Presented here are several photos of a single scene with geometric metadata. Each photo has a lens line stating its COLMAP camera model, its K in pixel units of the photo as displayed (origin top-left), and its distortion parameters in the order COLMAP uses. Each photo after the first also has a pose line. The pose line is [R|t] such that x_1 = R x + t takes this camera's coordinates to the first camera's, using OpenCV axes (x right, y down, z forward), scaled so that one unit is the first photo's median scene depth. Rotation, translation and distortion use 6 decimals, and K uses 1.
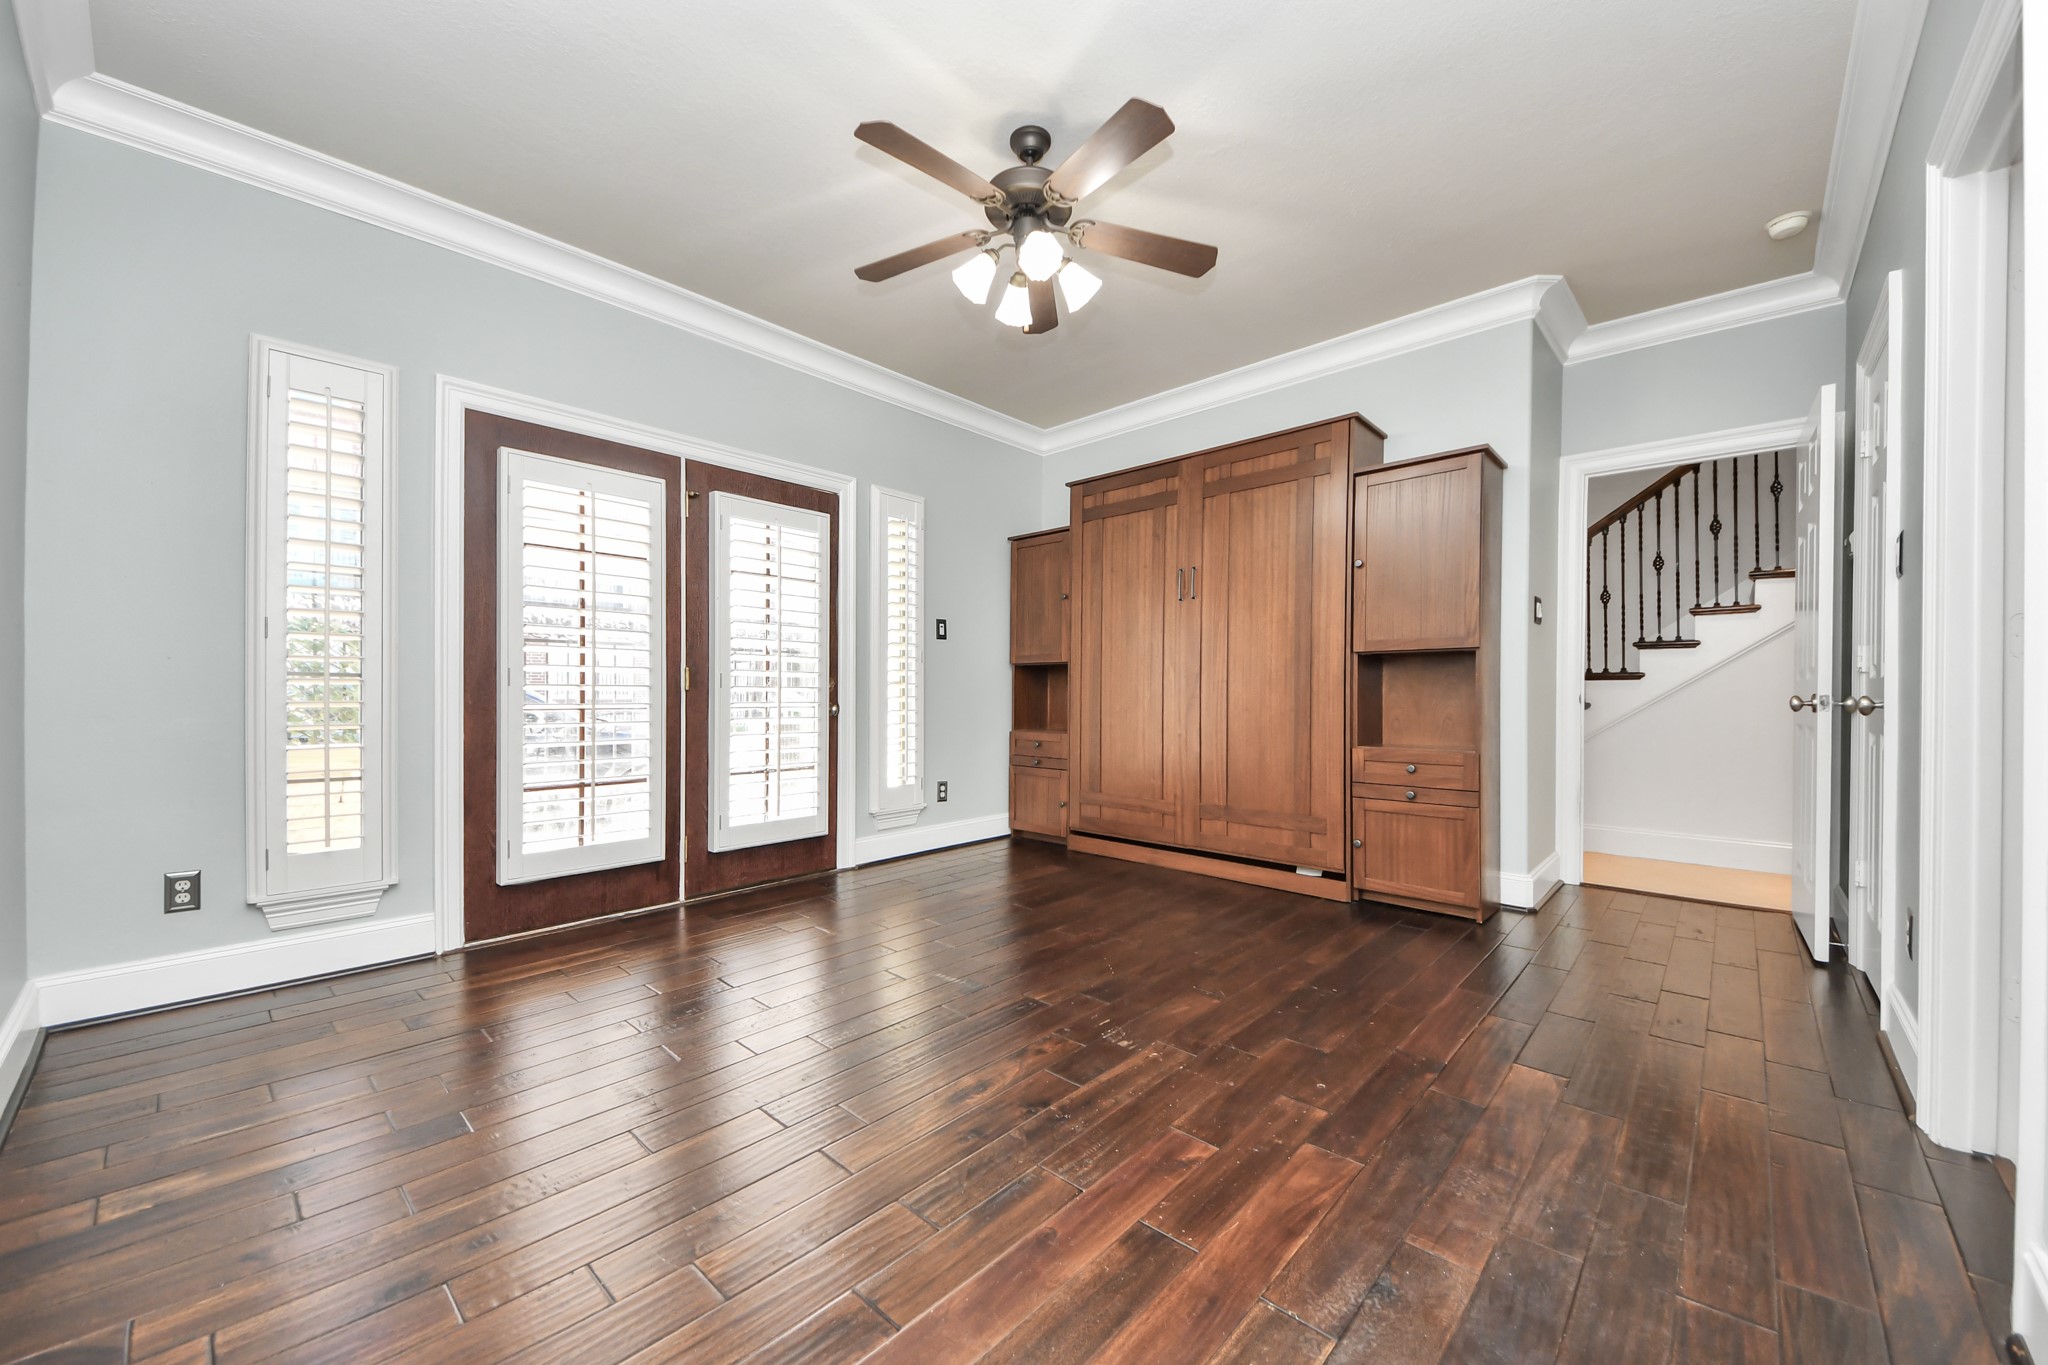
lens RADIAL K [[762.6, 0, 999.3], [0, 762.6, 699.3], [0, 0, 1]] dist [0.003430, 0.000125]
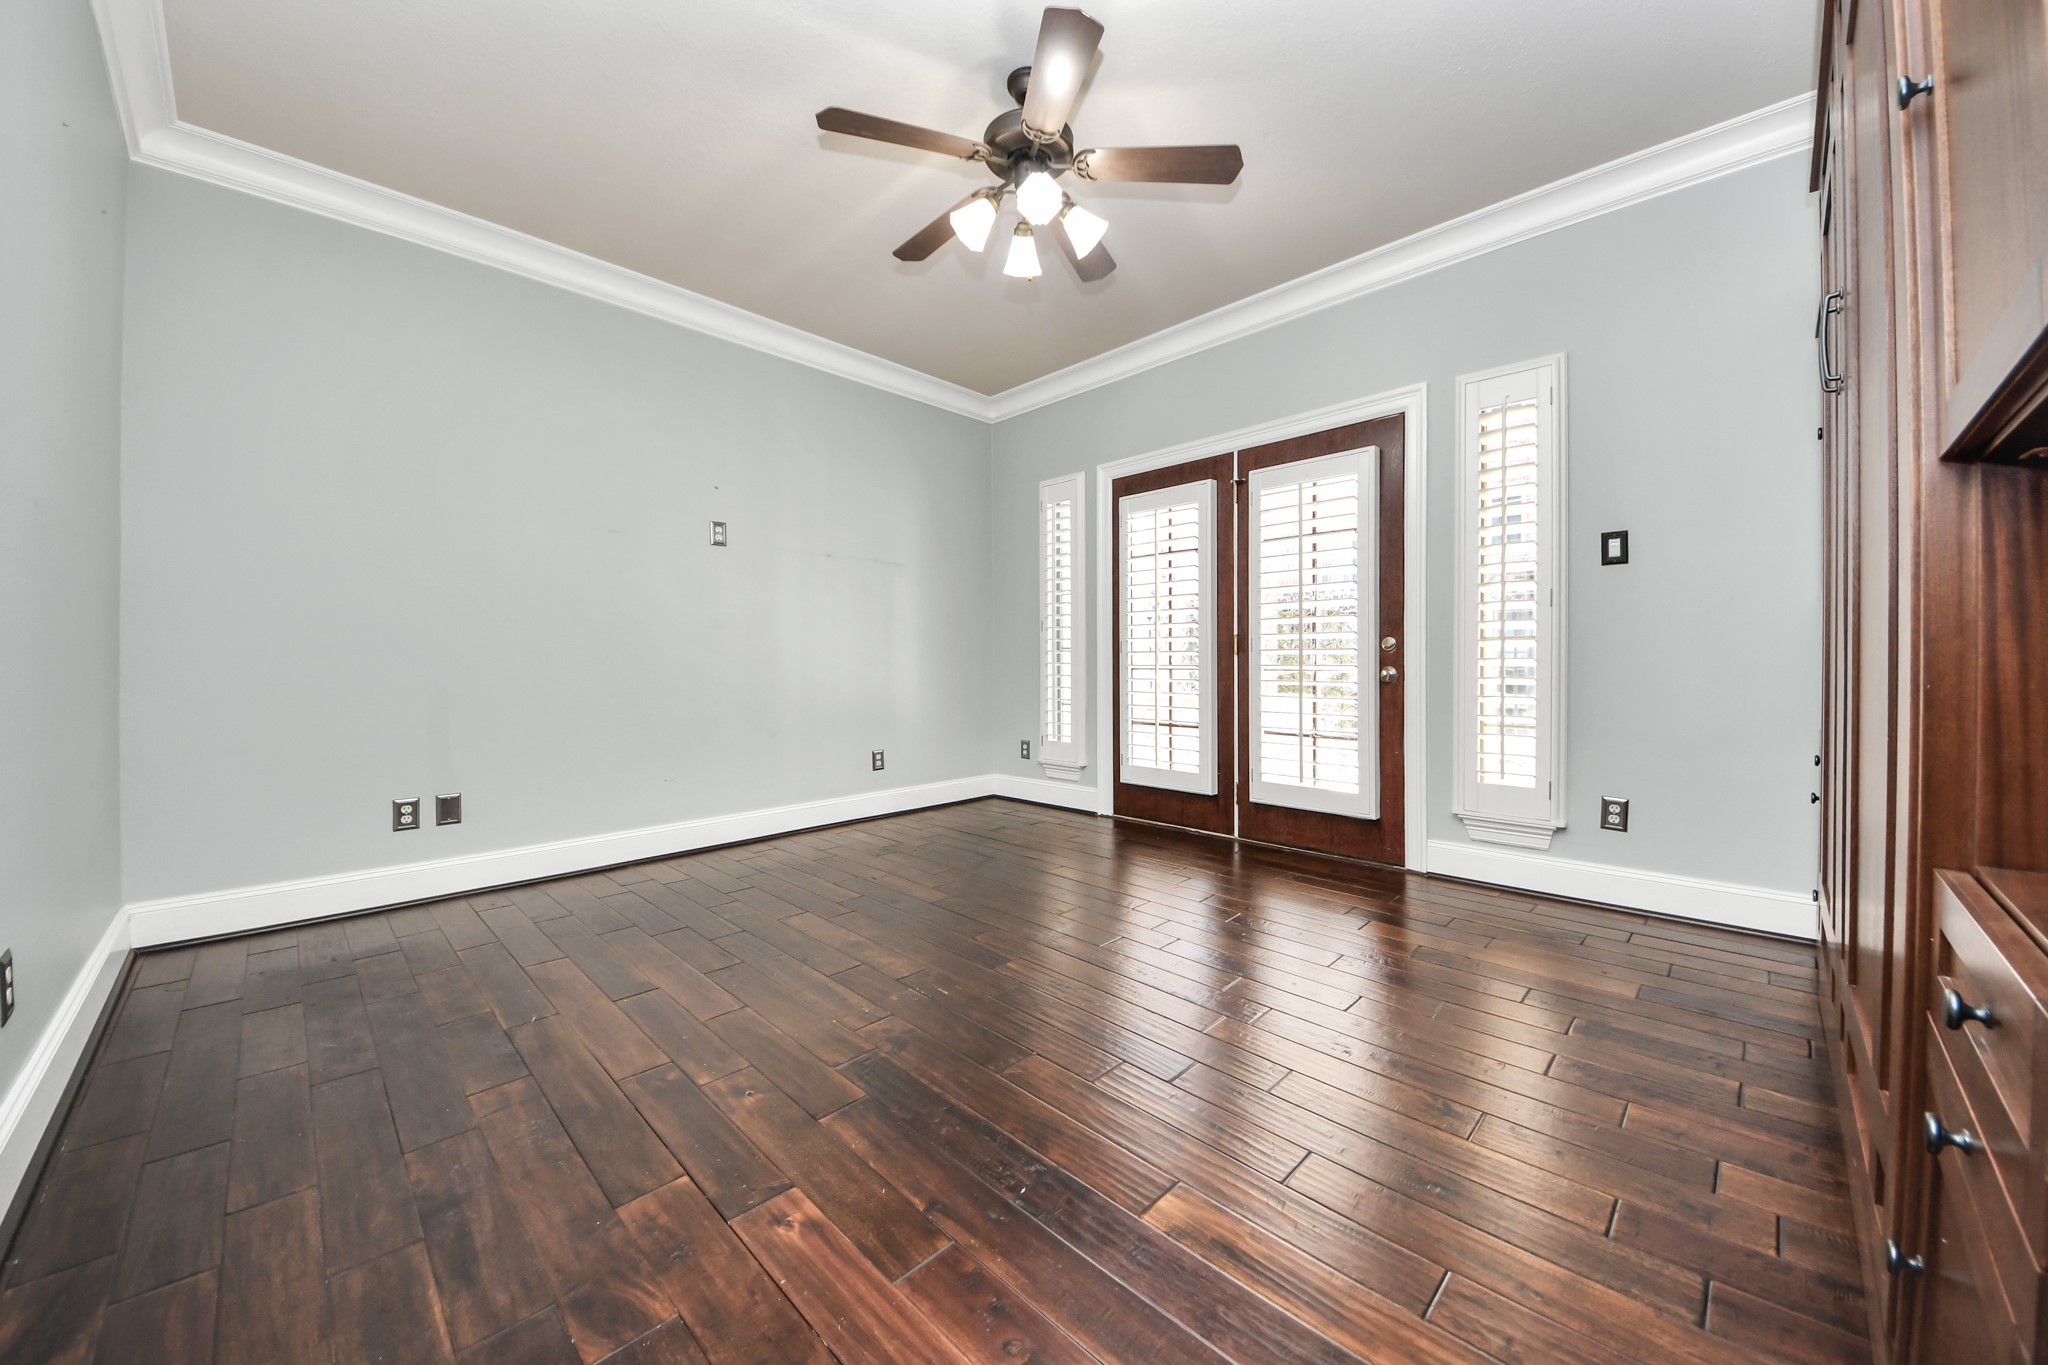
lens RADIAL K [[709.5, 0, 1031.3], [0, 709.5, 668.1], [0, 0, 1]] dist [0.042250, -0.021908]
pose [[-0.009859, 0.014898, -0.999840, 0.661200], [0.004700, 0.999879, 0.014852, -0.008327], [0.999940, -0.004553, -0.009927, 0.702533]]
